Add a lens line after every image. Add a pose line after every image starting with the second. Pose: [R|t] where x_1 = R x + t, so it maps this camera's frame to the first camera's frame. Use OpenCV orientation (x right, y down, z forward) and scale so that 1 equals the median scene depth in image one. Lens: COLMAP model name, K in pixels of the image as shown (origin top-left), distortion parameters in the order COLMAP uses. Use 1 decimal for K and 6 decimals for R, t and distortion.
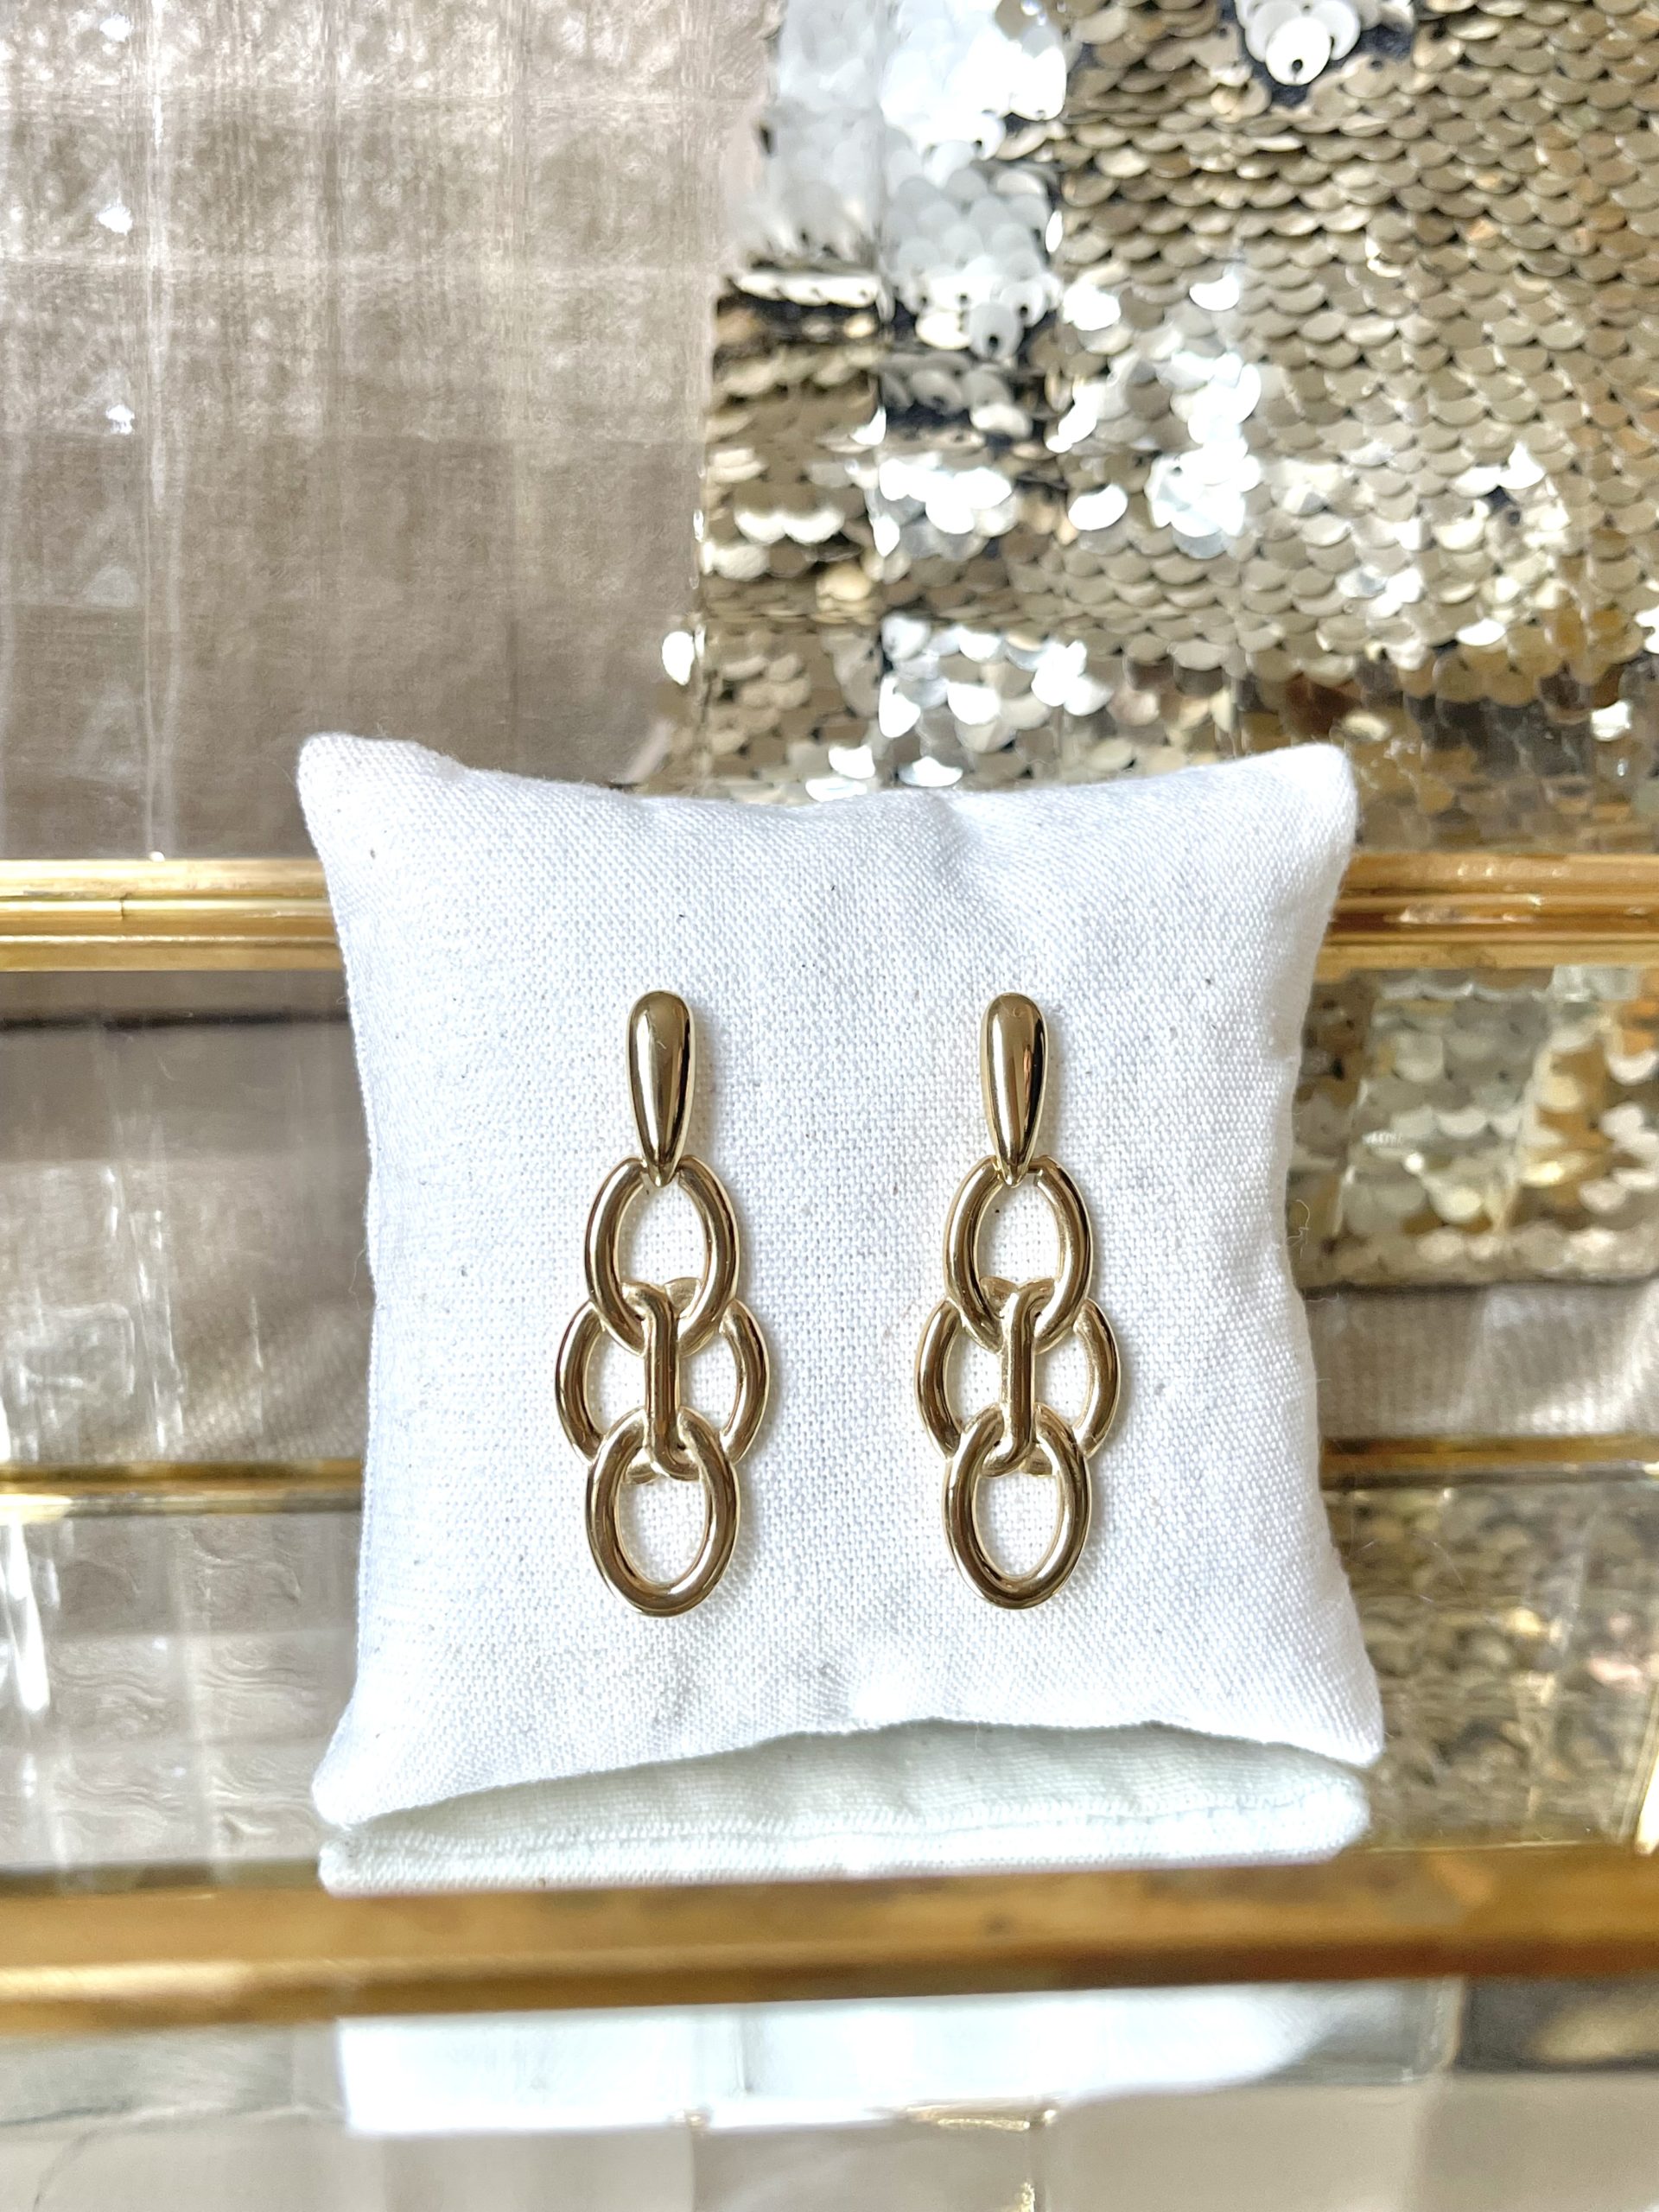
lens RADIAL K [[2109.7, 0, 820.6], [0, 2109.7, 1130.5], [0, 0, 1]] dist [0.082117, 0.000000]
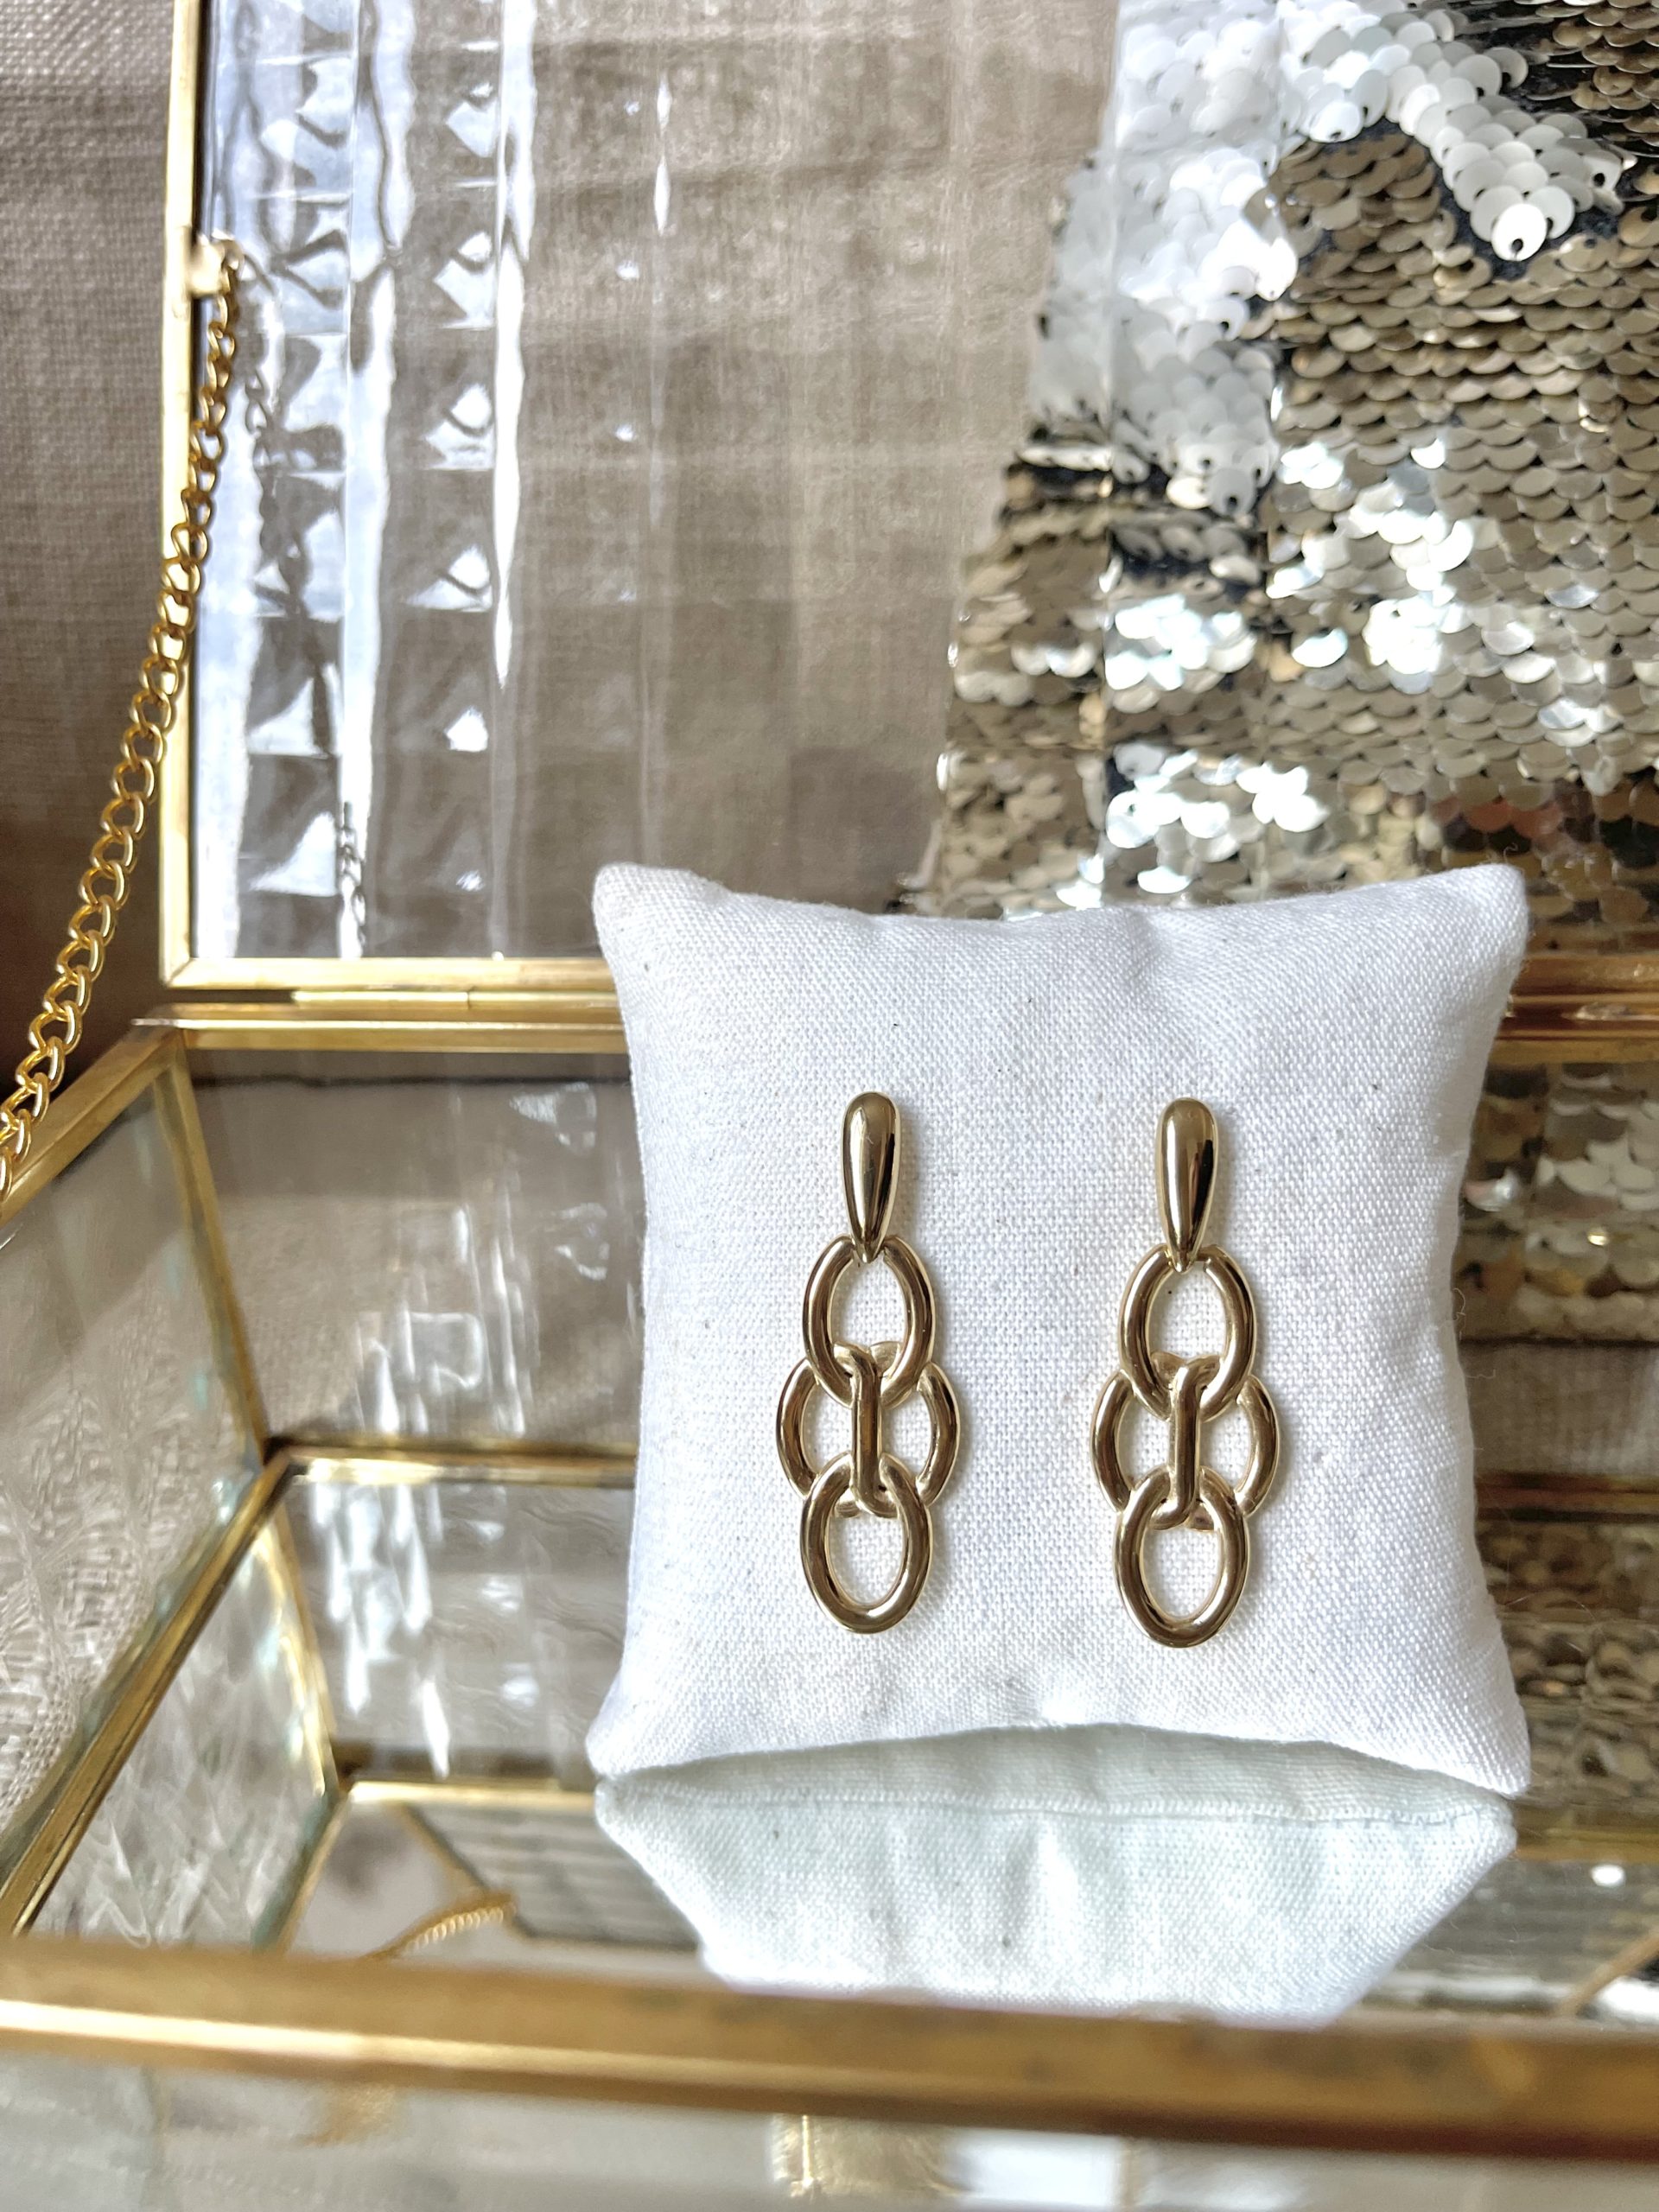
lens RADIAL K [[1714.3, 0, 838.5], [0, 1714.3, 1116.9], [0, 0, 1]] dist [0.015581, -0.059532]
pose [[0.983198, 0.021677, -0.181253, 0.073335], [-0.020558, 0.999756, 0.008051, -0.057913], [0.181383, -0.004189, 0.983404, 0.074874]]
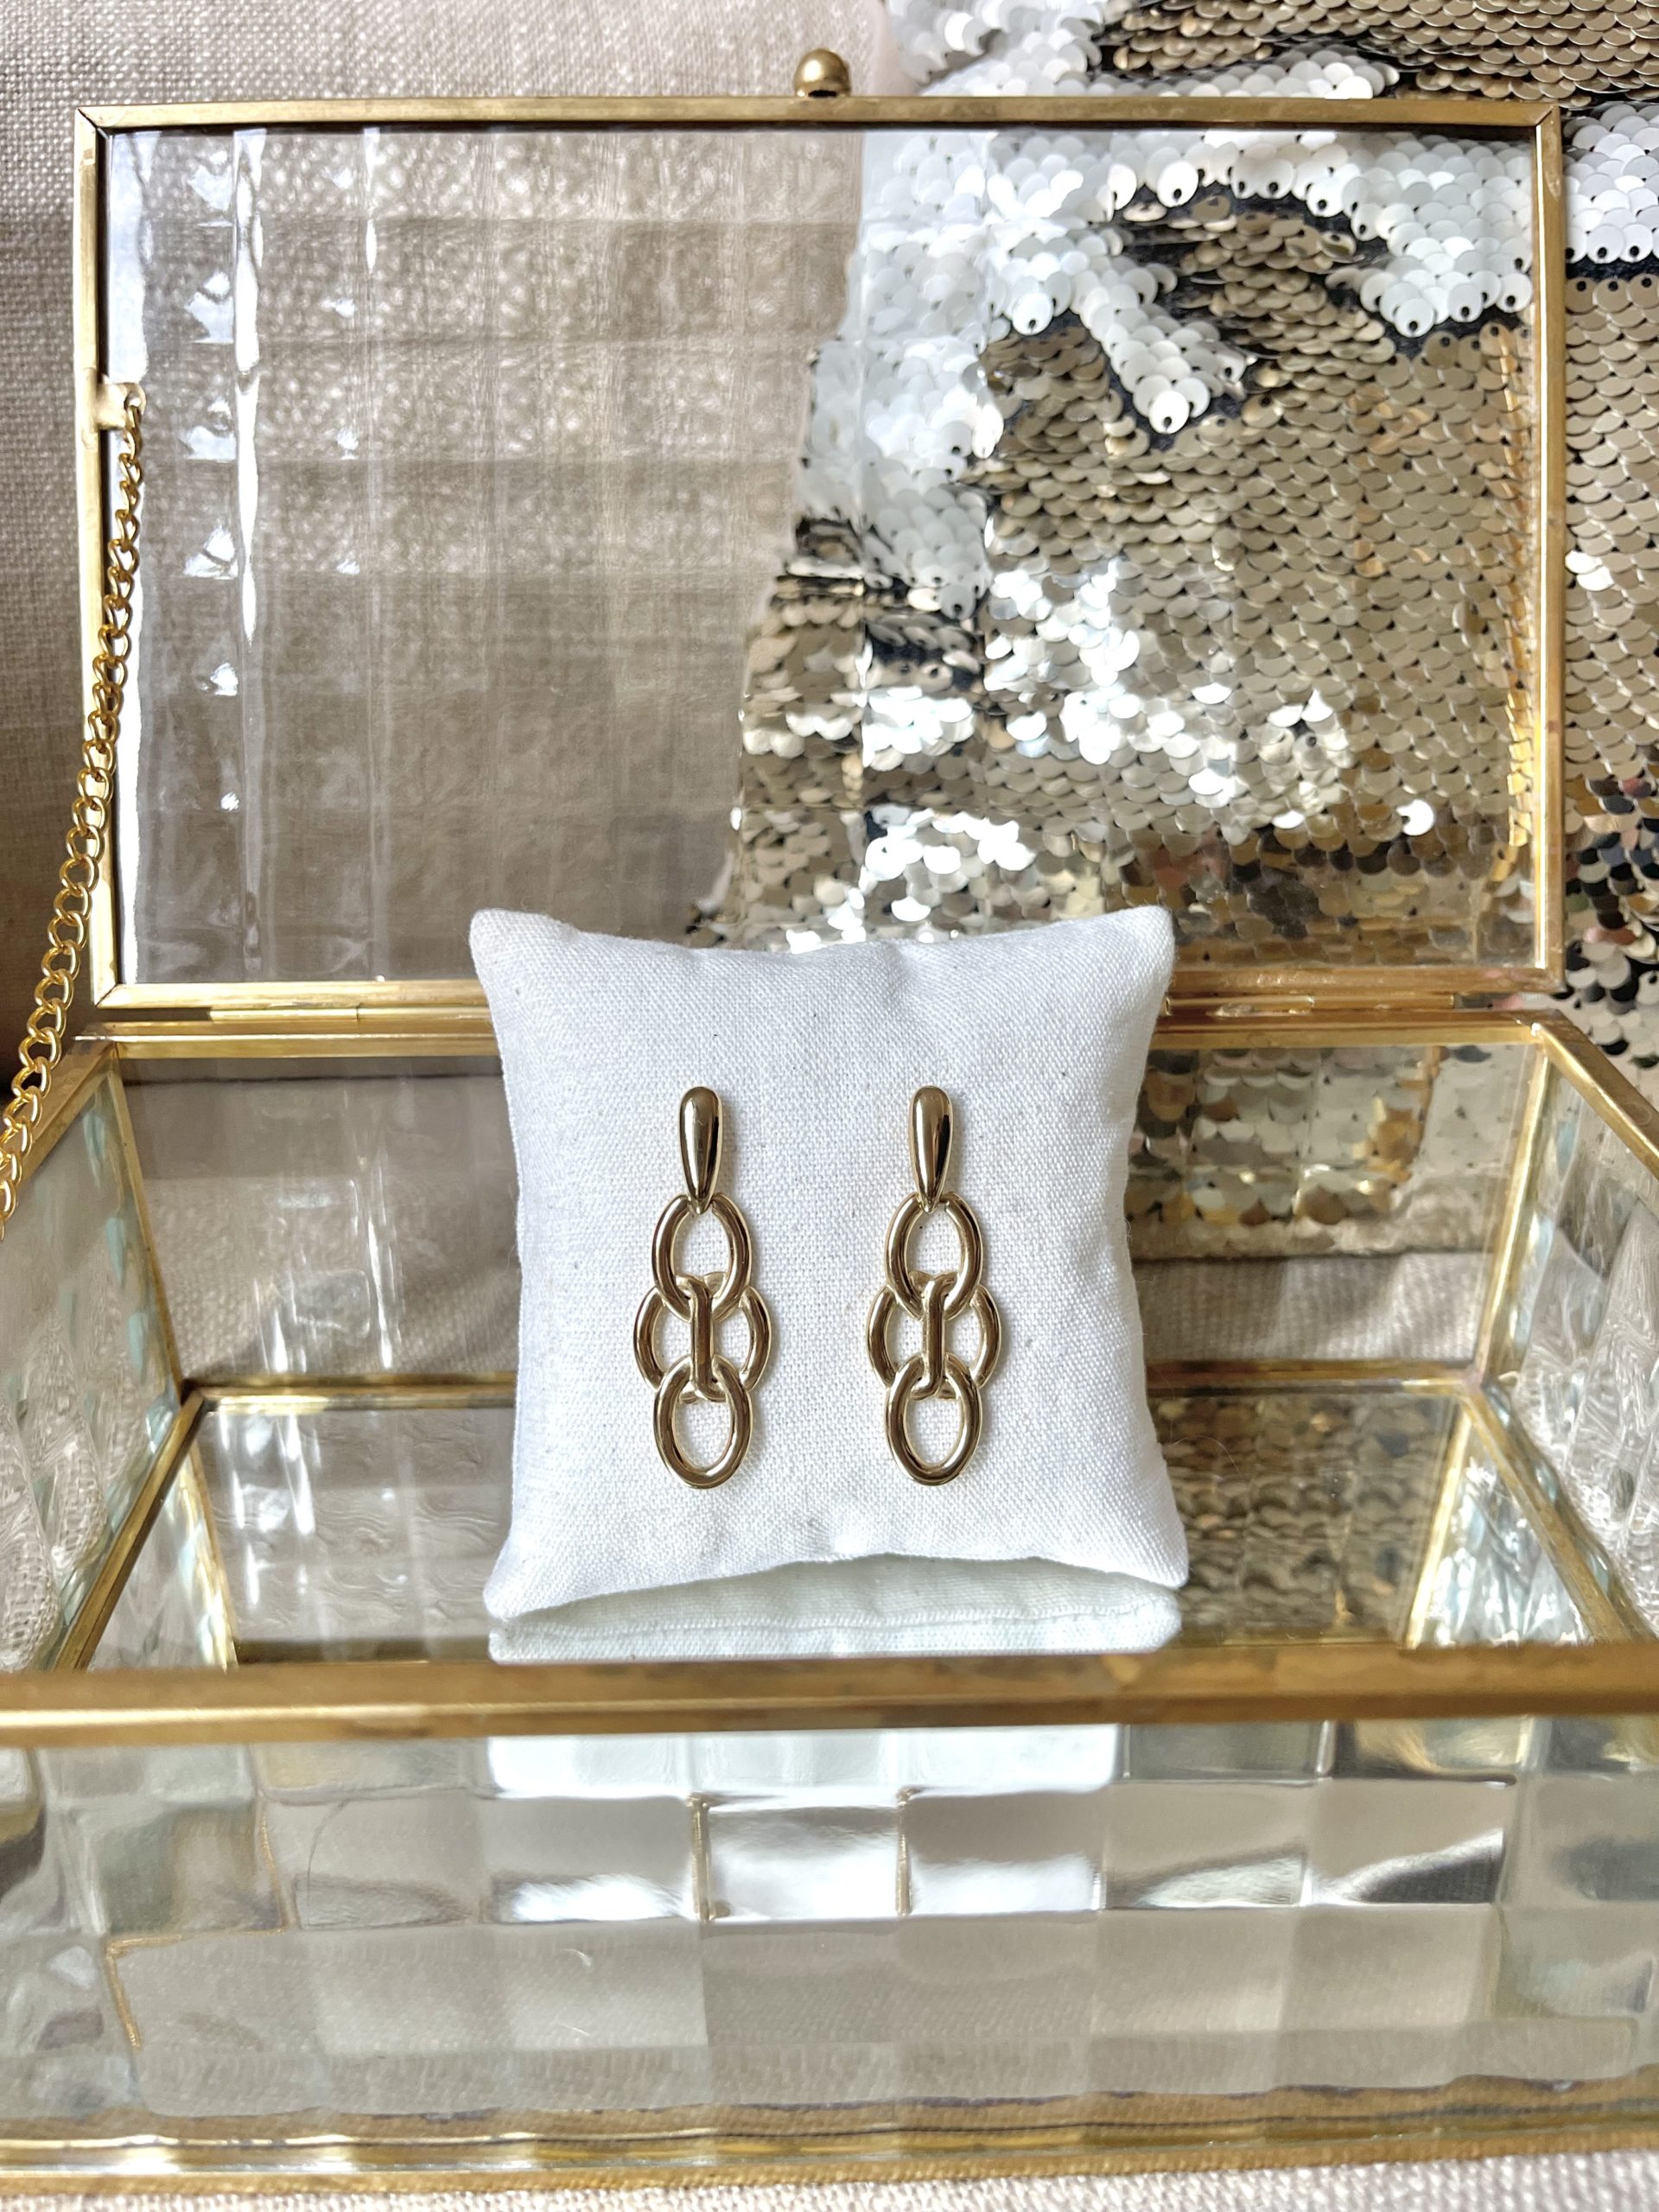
lens RADIAL K [[1714.3, 0, 844.9], [0, 1714.3, 1101.8], [0, 0, 1]] dist [0.015581, -0.059532]
pose [[0.999206, -0.000799, -0.039832, 0.077668], [0.001530, 0.999831, 0.018328, -0.075271], [0.039811, -0.018374, 0.999038, -0.241797]]
